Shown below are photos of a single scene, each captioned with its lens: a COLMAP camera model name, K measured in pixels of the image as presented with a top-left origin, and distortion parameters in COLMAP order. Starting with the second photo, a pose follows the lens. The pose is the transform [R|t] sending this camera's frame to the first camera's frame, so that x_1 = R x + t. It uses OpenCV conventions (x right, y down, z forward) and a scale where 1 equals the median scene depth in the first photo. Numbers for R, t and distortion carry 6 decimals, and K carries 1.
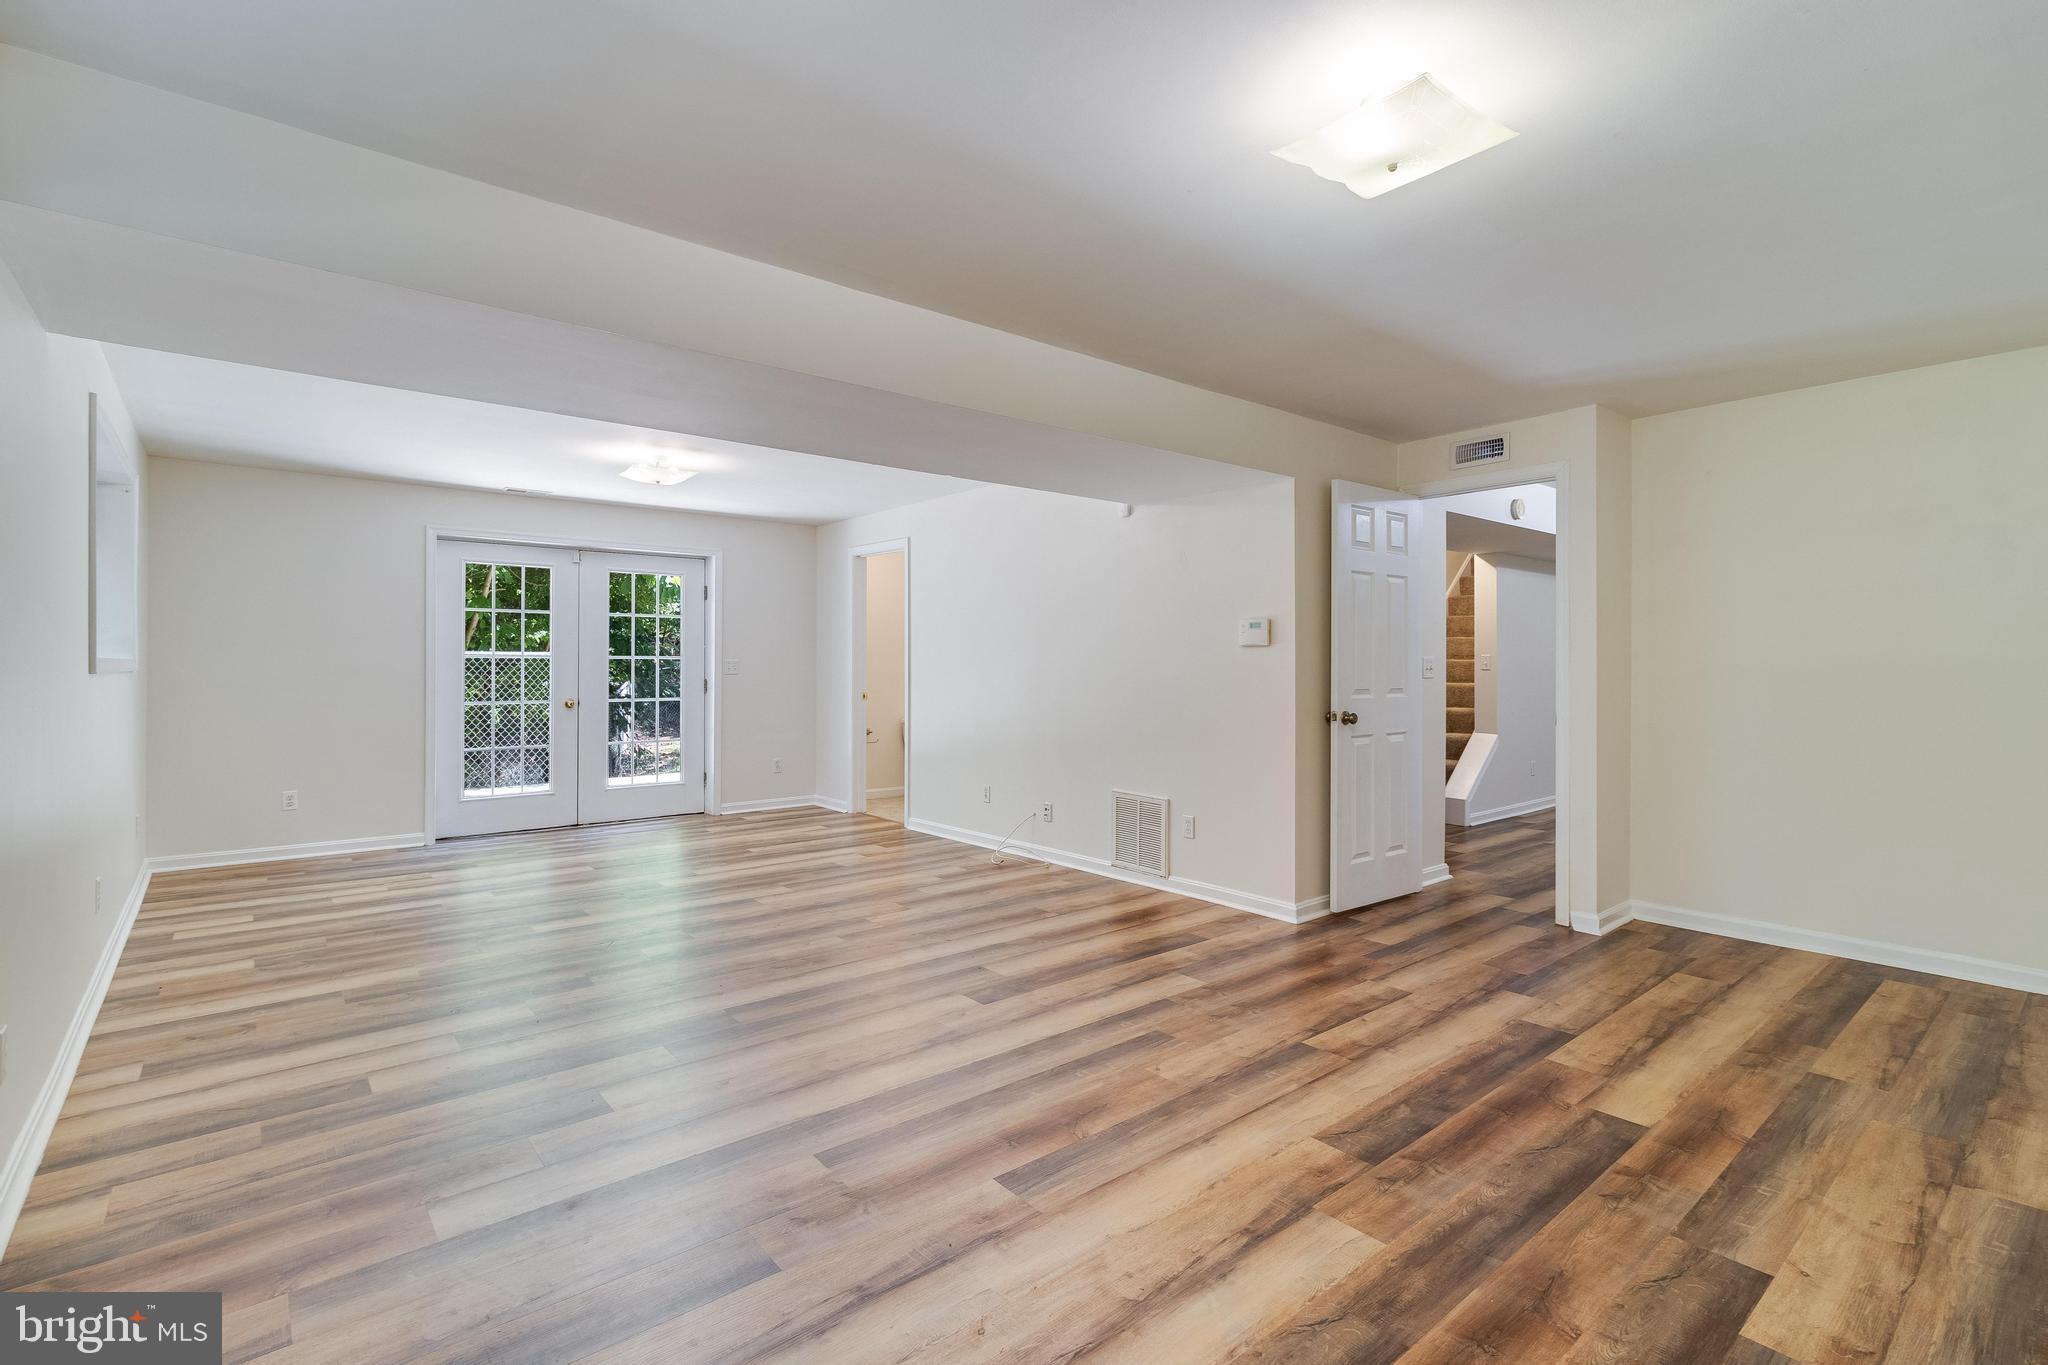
lens RADIAL K [[940.8, 0, 1028.8], [0, 940.8, 663.9], [0, 0, 1]] dist [0.001149, -0.000488]
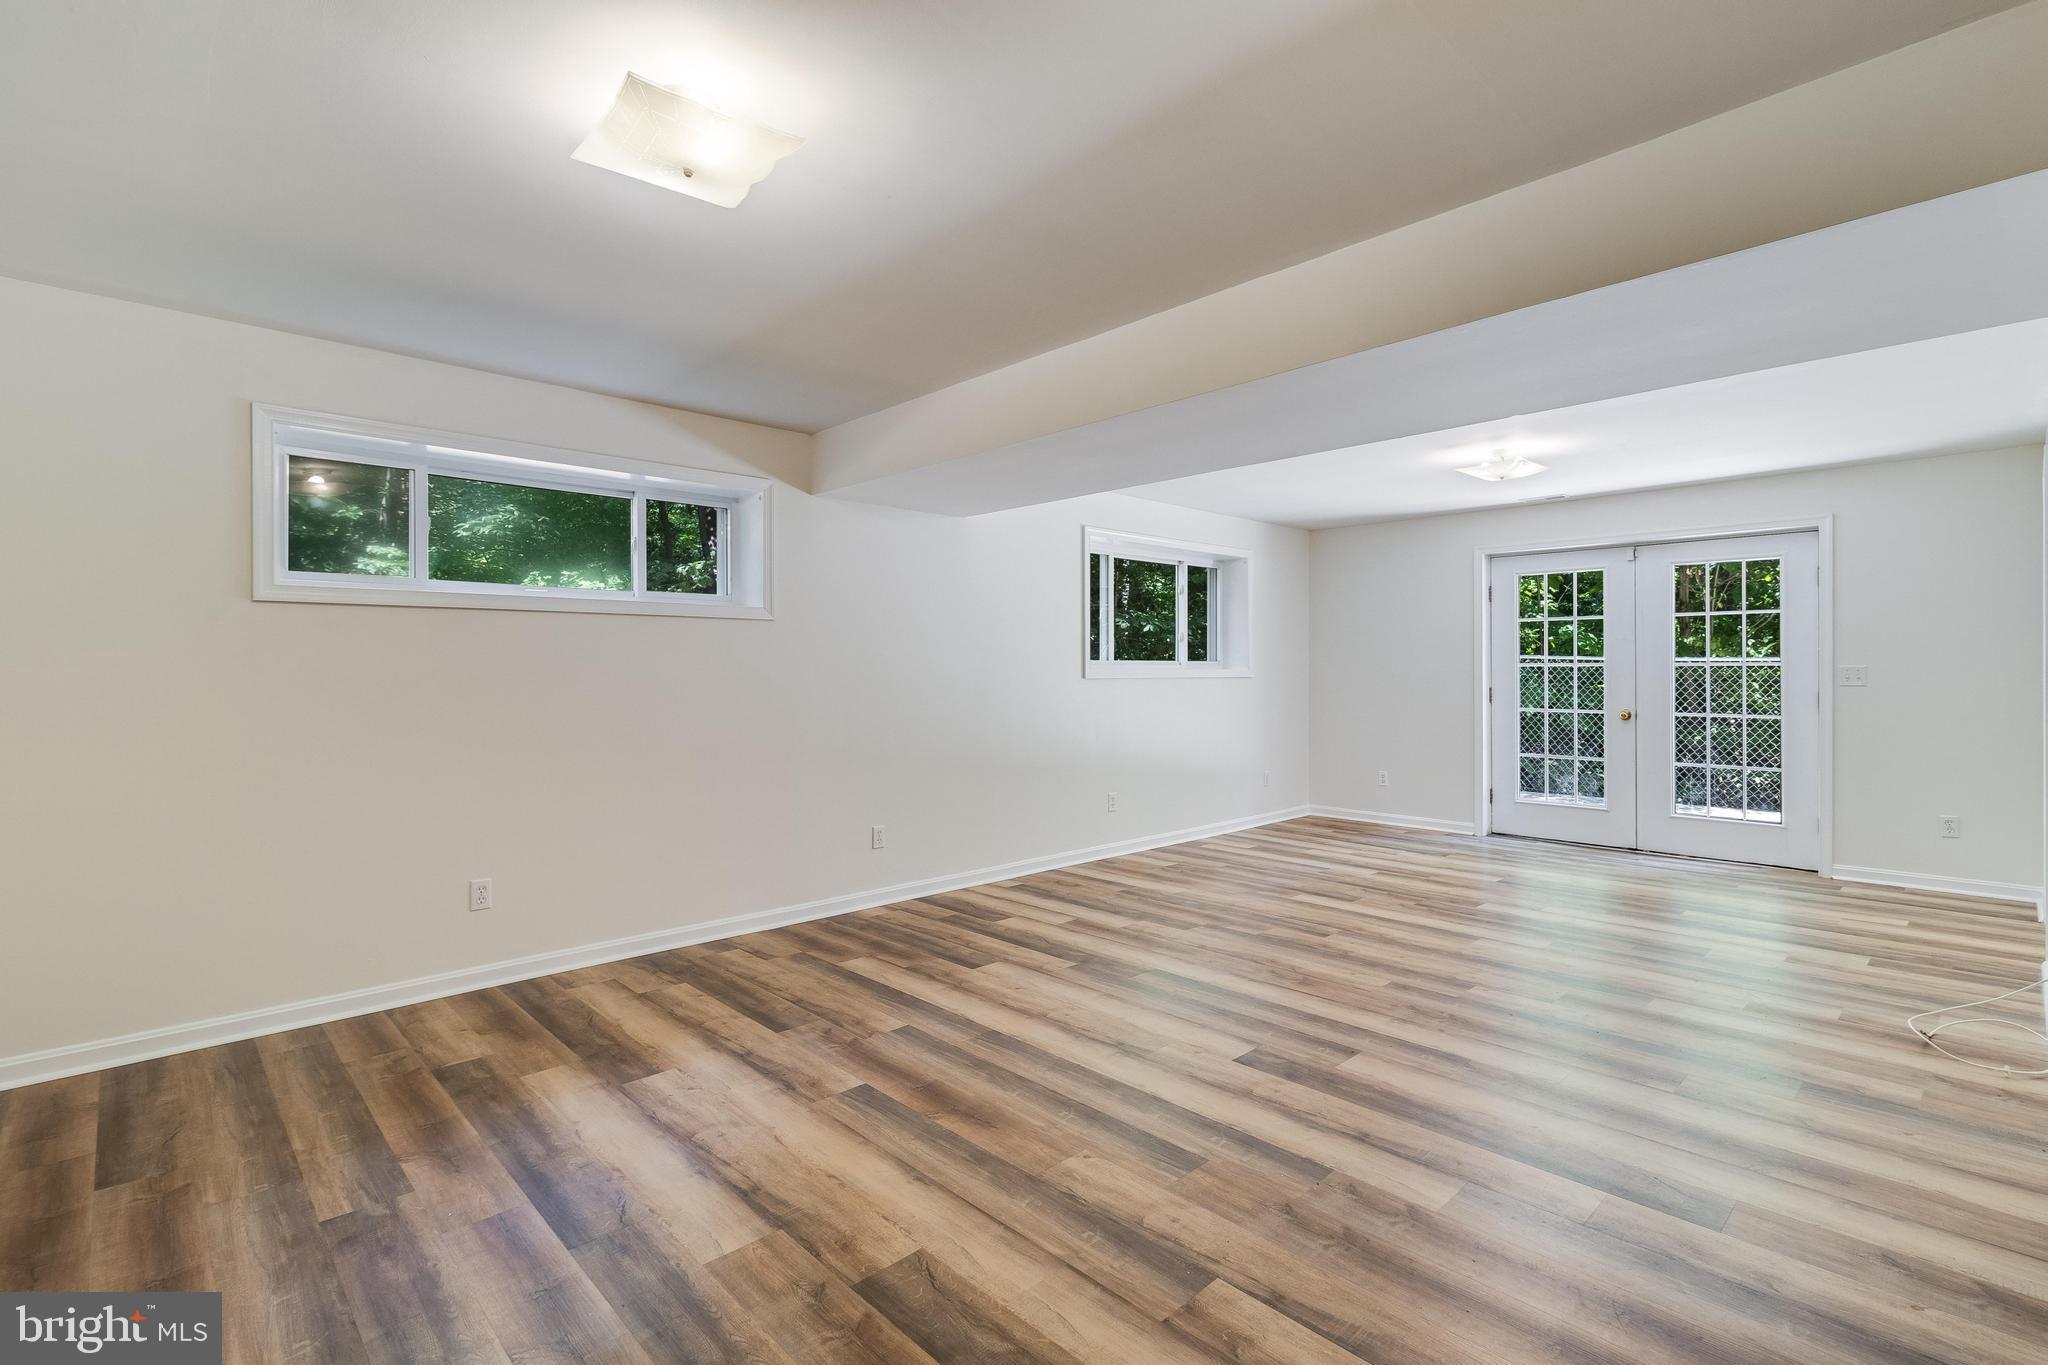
lens RADIAL K [[940.8, 0, 1028.8], [0, 940.8, 663.9], [0, 0, 1]] dist [0.001149, -0.000488]
pose [[0.068628, -0.009628, -0.997596, 0.797782], [0.001671, 0.999953, -0.009536, -0.000180], [0.997641, -0.001013, 0.068641, 0.730618]]
